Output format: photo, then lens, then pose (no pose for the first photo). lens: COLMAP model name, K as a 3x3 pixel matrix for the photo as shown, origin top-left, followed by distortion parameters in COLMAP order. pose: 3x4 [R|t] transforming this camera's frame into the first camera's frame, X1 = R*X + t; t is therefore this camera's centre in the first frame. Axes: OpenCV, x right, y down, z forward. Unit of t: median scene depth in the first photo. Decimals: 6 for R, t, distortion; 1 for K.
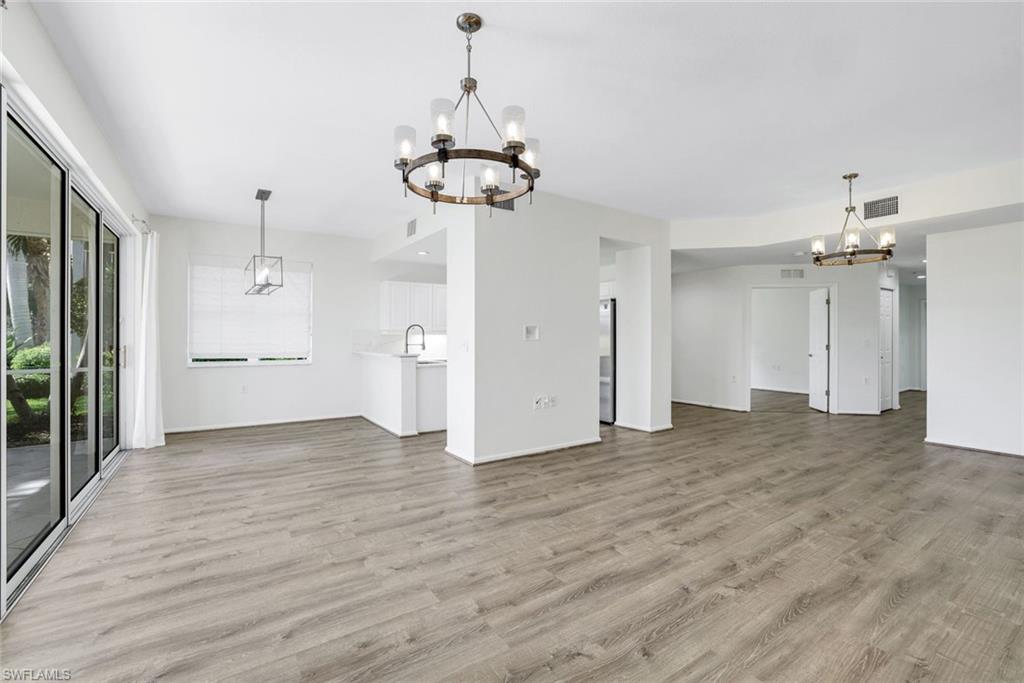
lens RADIAL K [[444.2, 0, 495.5], [0, 444.2, 332.1], [0, 0, 1]] dist [-0.034899, 0.008628]
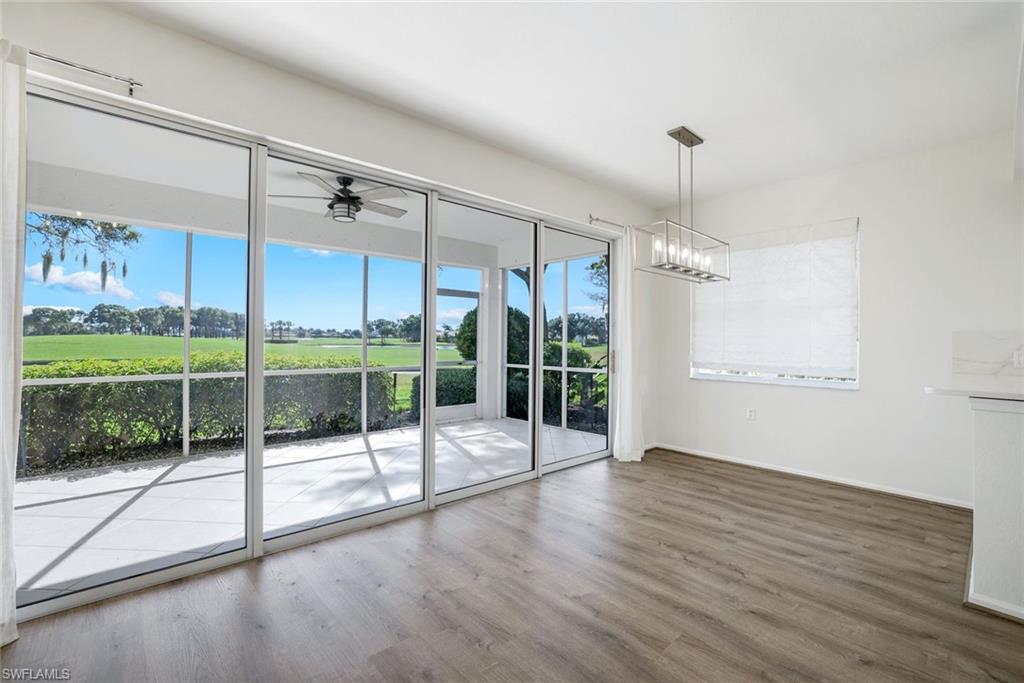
lens RADIAL K [[444.2, 0, 513.8], [0, 444.2, 335.8], [0, 0, 1]] dist [-0.034899, 0.008628]
pose [[0.167473, -0.004717, -0.985865, 0.129483], [-0.000041, 0.999989, -0.004791, 0.004580], [0.985877, 0.000843, 0.167471, 0.745517]]
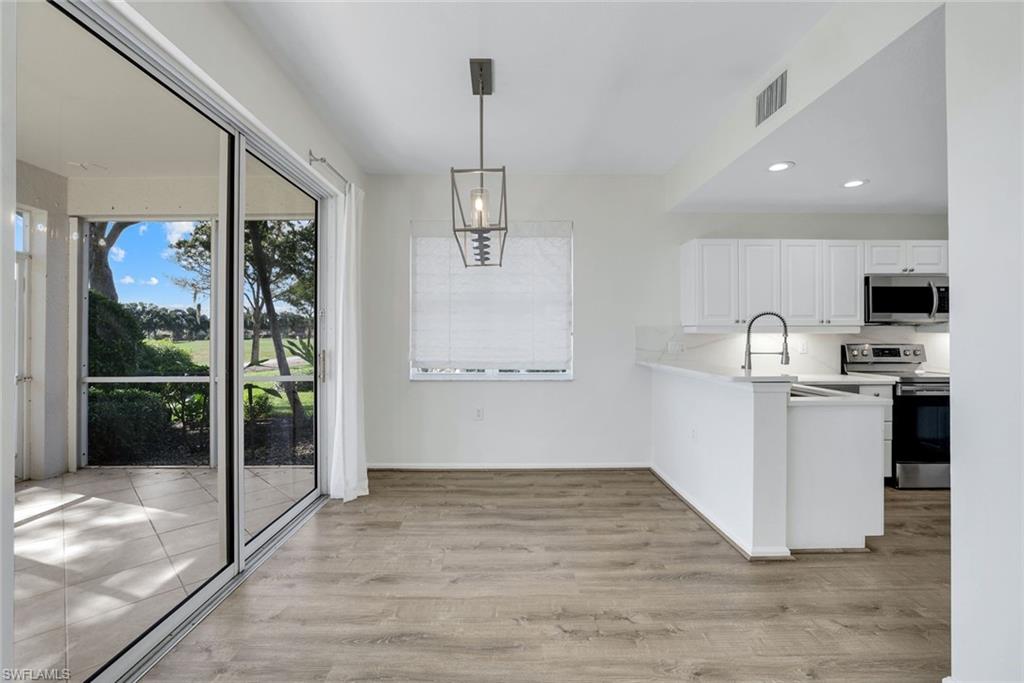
lens RADIAL K [[444.2, 0, 501.6], [0, 444.2, 332.7], [0, 0, 1]] dist [-0.034899, 0.008628]
pose [[0.842759, -0.003987, -0.538277, -0.259686], [0.004968, 0.999988, 0.000372, 0.005369], [0.538269, -0.002988, 0.842768, 0.667063]]
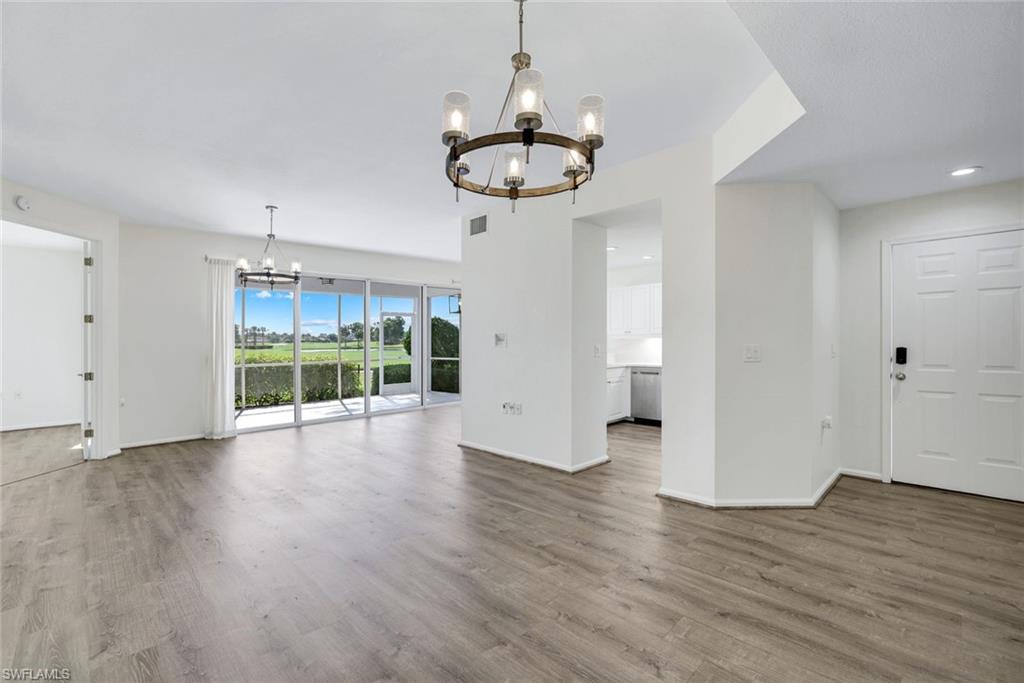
lens RADIAL K [[444.2, 0, 514.5], [0, 444.2, 339.9], [0, 0, 1]] dist [-0.034899, 0.008628]
pose [[0.216659, -0.001013, -0.976247, 1.313705], [0.019367, 0.999807, 0.003261, -0.002709], [0.976055, -0.019614, 0.216637, 0.941147]]
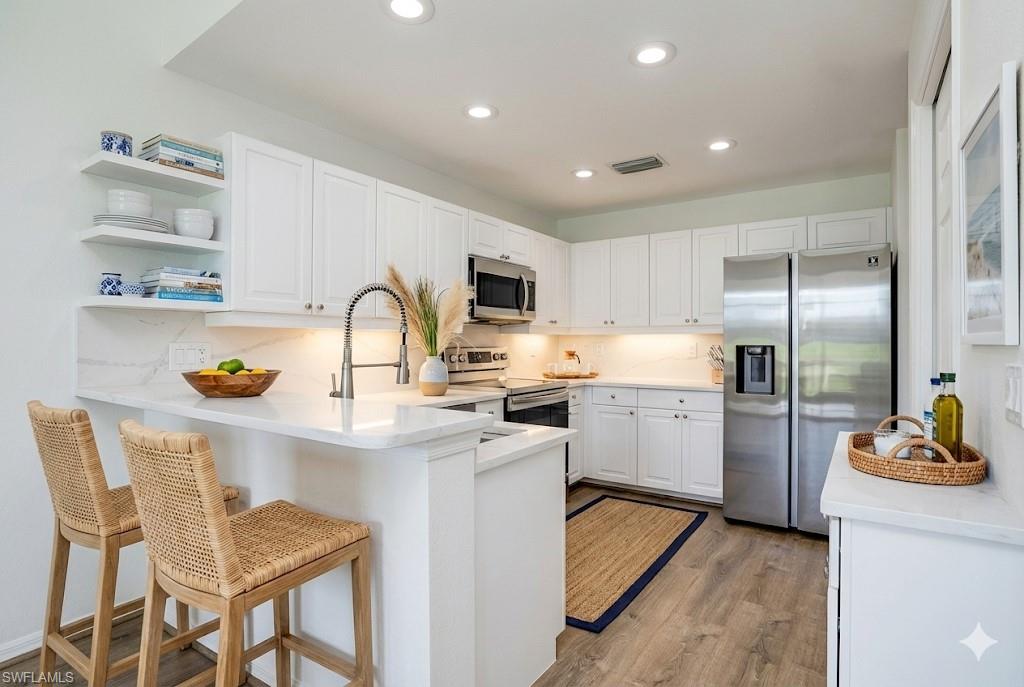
lens RADIAL K [[497.4, 0, 513.4], [0, 497.4, 334.4], [0, 0, 1]] dist [-0.004388, -0.002067]
pose [[0.925217, 0.013544, 0.379197, -0.346302], [-0.013334, 0.999906, -0.003180, 0.015792], [-0.379205, -0.002114, 0.925310, 1.115373]]
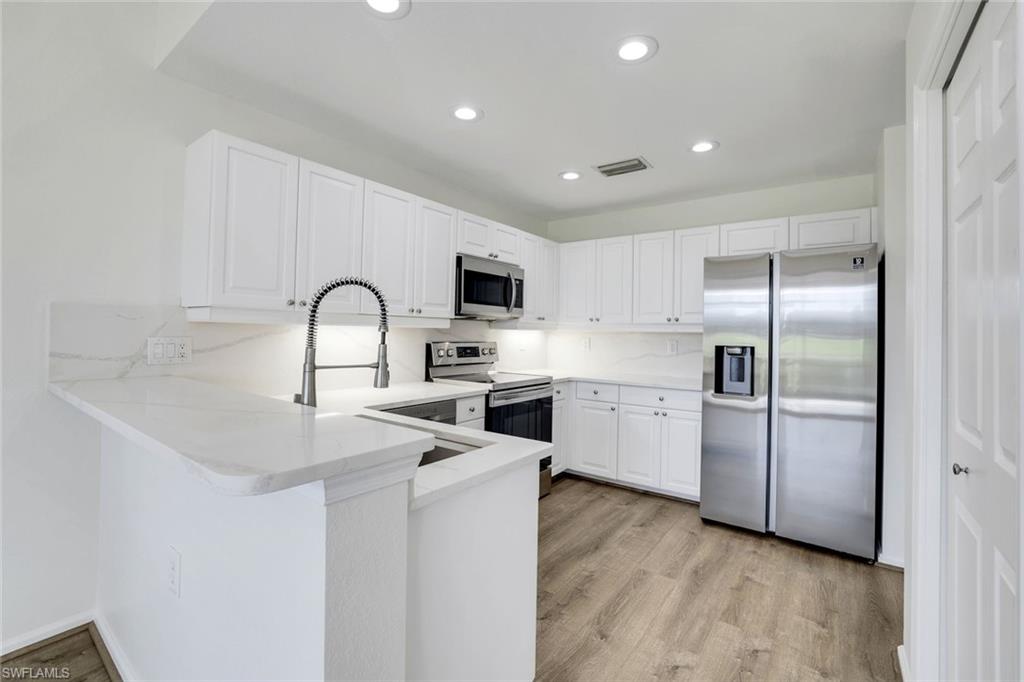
lens RADIAL K [[444.2, 0, 507.8], [0, 444.2, 332.5], [0, 0, 1]] dist [-0.034899, 0.008628]
pose [[0.931973, 0.019644, 0.361994, -0.292970], [-0.024150, 0.999677, 0.007926, 0.009449], [-0.361721, -0.016129, 0.932147, 1.167937]]
